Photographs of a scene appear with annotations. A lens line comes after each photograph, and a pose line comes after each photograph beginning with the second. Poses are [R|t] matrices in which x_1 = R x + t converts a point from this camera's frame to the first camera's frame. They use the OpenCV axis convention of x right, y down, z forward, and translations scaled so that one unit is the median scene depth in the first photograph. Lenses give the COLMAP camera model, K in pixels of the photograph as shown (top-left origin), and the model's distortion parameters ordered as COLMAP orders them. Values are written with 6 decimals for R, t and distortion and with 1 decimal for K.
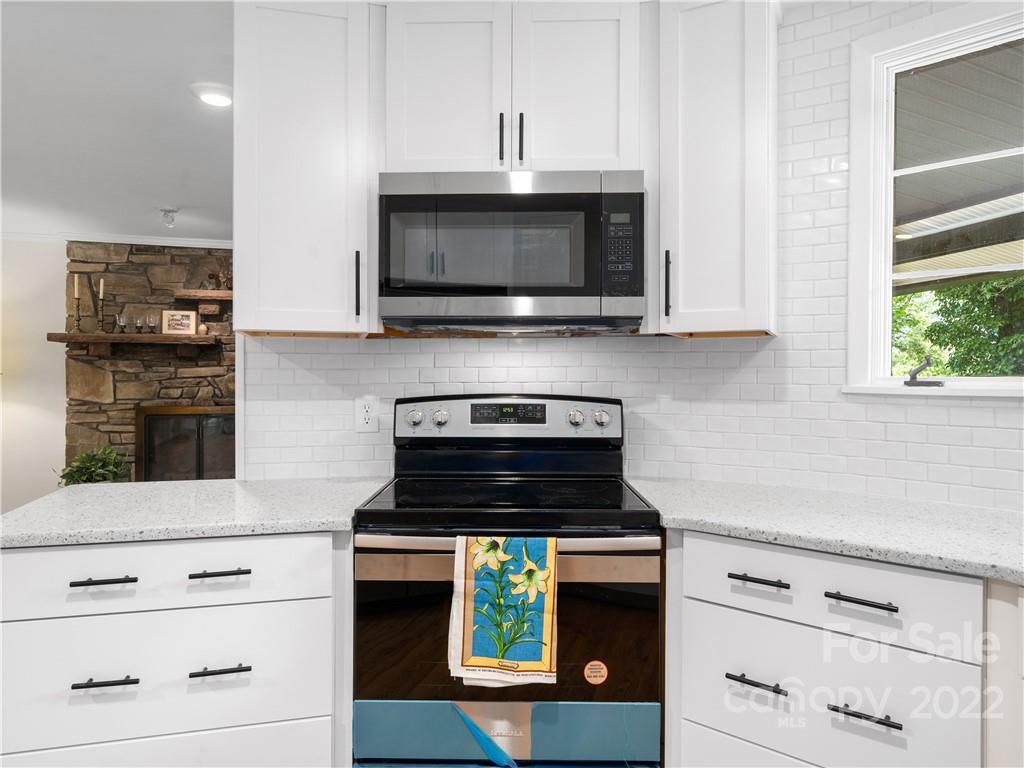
lens RADIAL K [[686.0, 0, 515.0], [0, 686.0, 376.2], [0, 0, 1]] dist [0.006537, 0.000369]
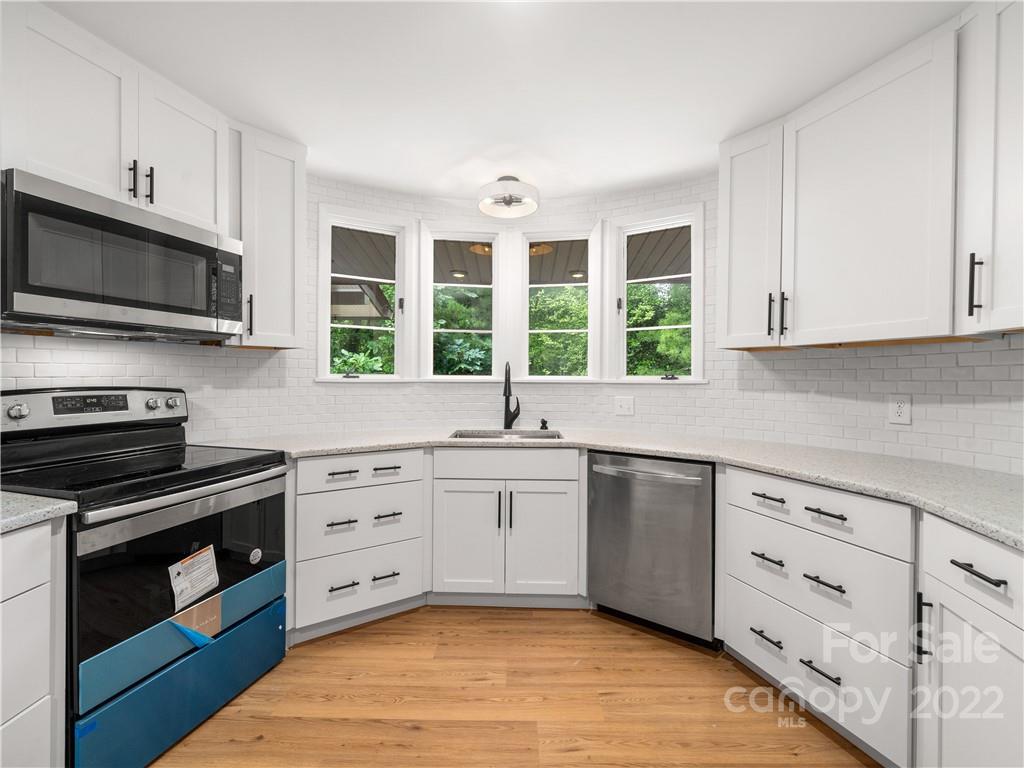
lens RADIAL K [[438.9, 0, 529.1], [0, 438.9, 379.5], [0, 0, 1]] dist [0.003908, -0.000490]
pose [[0.248884, -0.007818, 0.968502, -0.215263], [-0.006073, 0.999935, 0.009632, 0.000782], [-0.968514, -0.008279, 0.248820, 0.037496]]
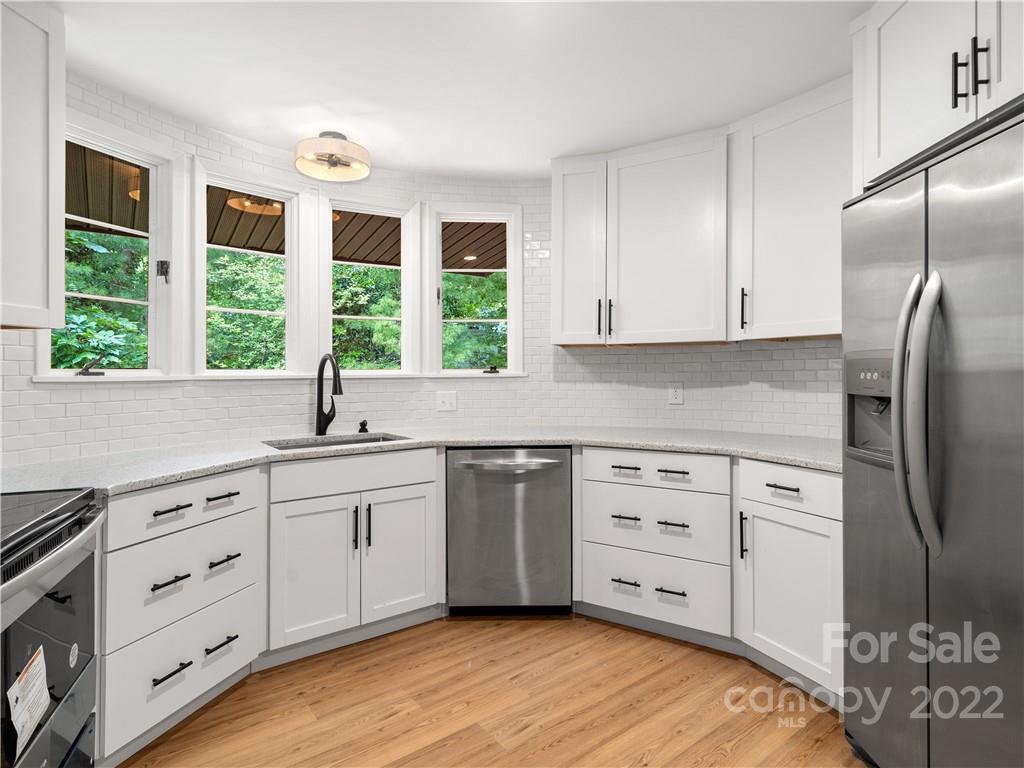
lens RADIAL K [[514.1, 0, 515.4], [0, 514.1, 369.5], [0, 0, 1]] dist [0.005998, 0.001121]
pose [[-0.364241, 0.000123, 0.931305, -0.253915], [0.000175, 1.000000, -0.000064, 0.000754], [-0.931305, 0.000139, -0.364241, 0.199722]]
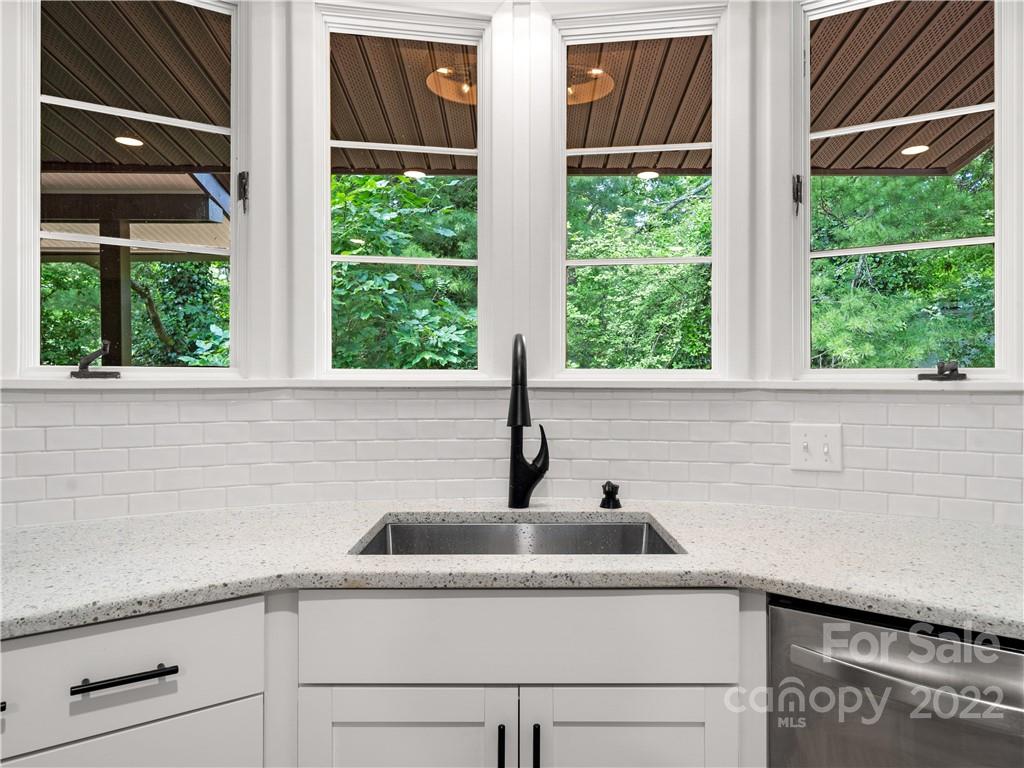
lens RADIAL K [[686.0, 0, 537.3], [0, 686.0, 372.8], [0, 0, 1]] dist [0.006537, 0.000369]
pose [[0.248308, -0.000234, 0.968681, -0.020683], [-0.003214, 0.999994, 0.001065, 0.002047], [-0.968676, -0.003377, 0.248305, 0.104727]]
